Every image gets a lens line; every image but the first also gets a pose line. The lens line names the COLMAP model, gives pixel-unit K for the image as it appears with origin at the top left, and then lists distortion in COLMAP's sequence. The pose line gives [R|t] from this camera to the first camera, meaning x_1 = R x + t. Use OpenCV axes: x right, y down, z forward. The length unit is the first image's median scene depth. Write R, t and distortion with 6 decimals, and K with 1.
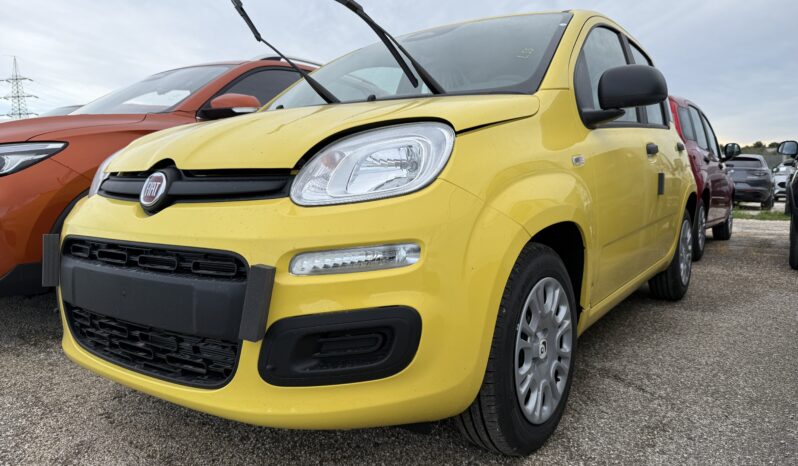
lens RADIAL K [[556.2, 0, 404.1], [0, 556.2, 228.8], [0, 0, 1]] dist [0.033884, -0.040301]
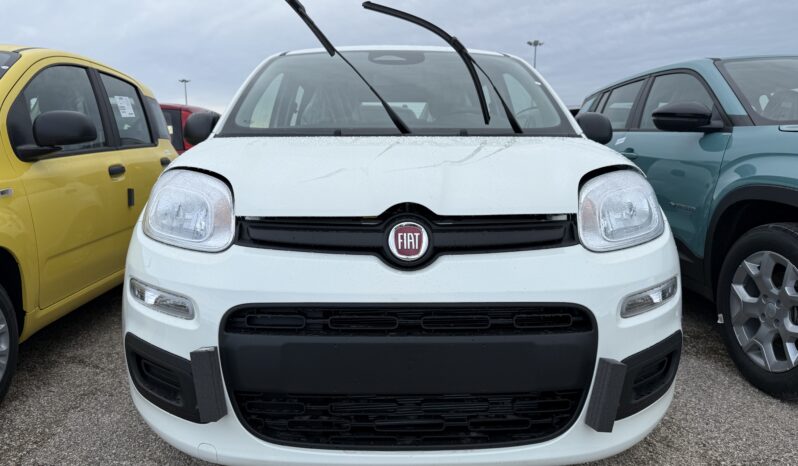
lens RADIAL K [[549.0, 0, 395.0], [0, 549.0, 233.3], [0, 0, 1]] dist [0.068991, -0.109268]
pose [[0.810723, -0.058780, 0.582472, -0.875458], [0.045063, 0.998260, 0.038018, -0.105759], [-0.583693, -0.004574, 0.811961, 0.277158]]
